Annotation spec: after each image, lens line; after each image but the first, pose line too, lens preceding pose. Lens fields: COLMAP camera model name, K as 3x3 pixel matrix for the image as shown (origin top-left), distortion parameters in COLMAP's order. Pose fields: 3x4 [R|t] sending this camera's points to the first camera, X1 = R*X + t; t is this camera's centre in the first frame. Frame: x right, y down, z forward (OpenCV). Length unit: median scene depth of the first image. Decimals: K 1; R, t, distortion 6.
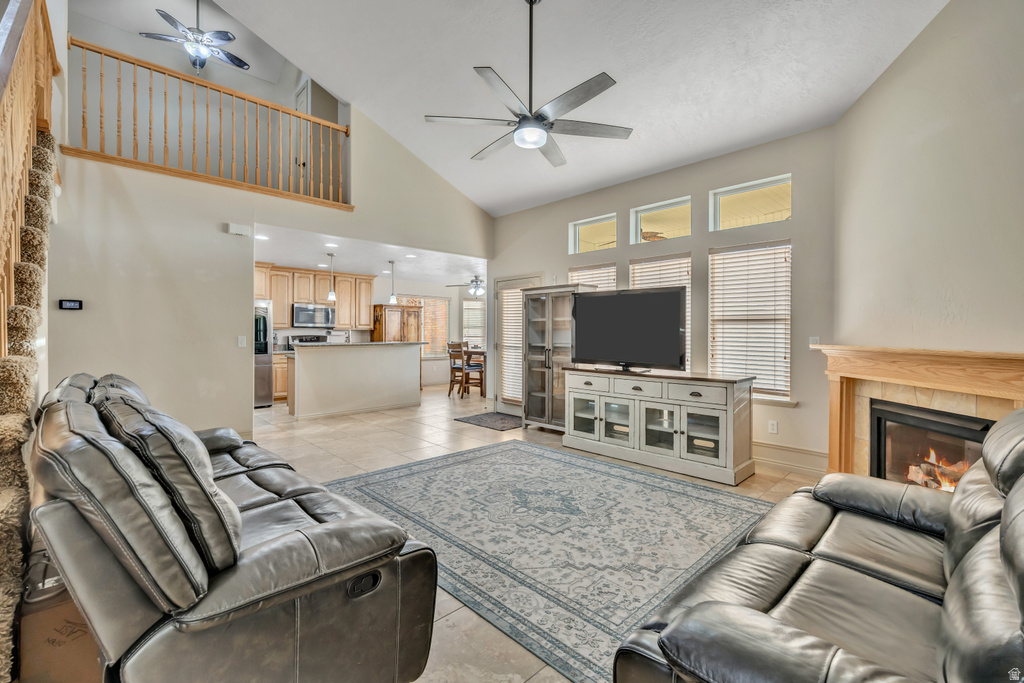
lens RADIAL K [[441.6, 0, 512.4], [0, 441.6, 336.4], [0, 0, 1]] dist [-0.001722, 0.000238]
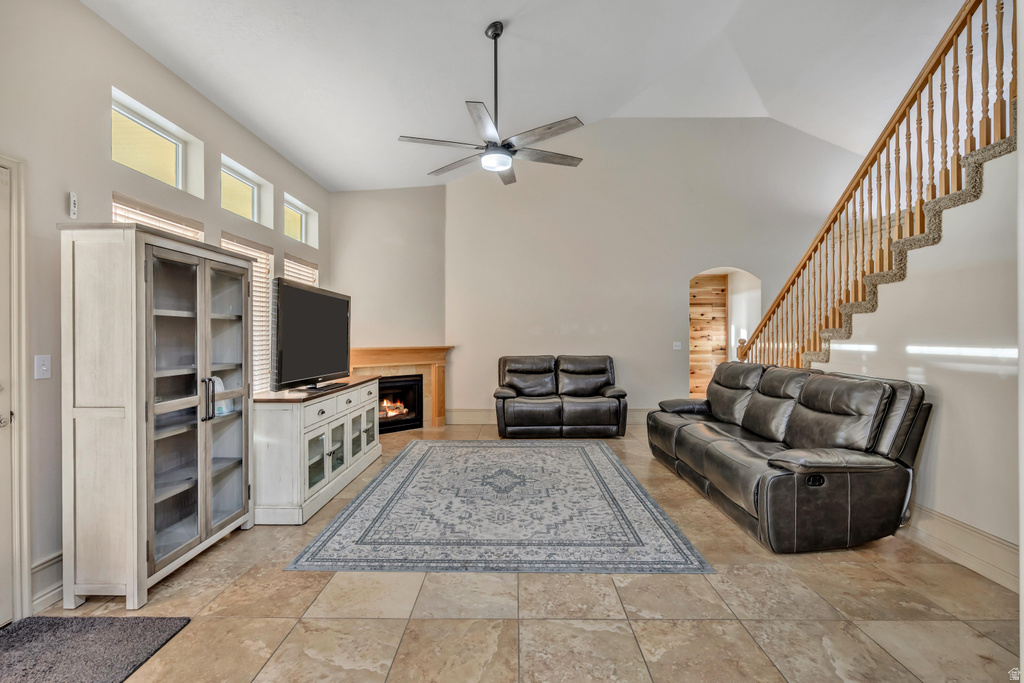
lens RADIAL K [[441.6, 0, 512.4], [0, 441.6, 336.4], [0, 0, 1]] dist [-0.001722, 0.000238]
pose [[-0.709715, -0.003346, 0.704481, -0.626586], [0.005031, 0.999939, 0.009818, -0.025277], [-0.704471, 0.010512, -0.709655, 1.450754]]
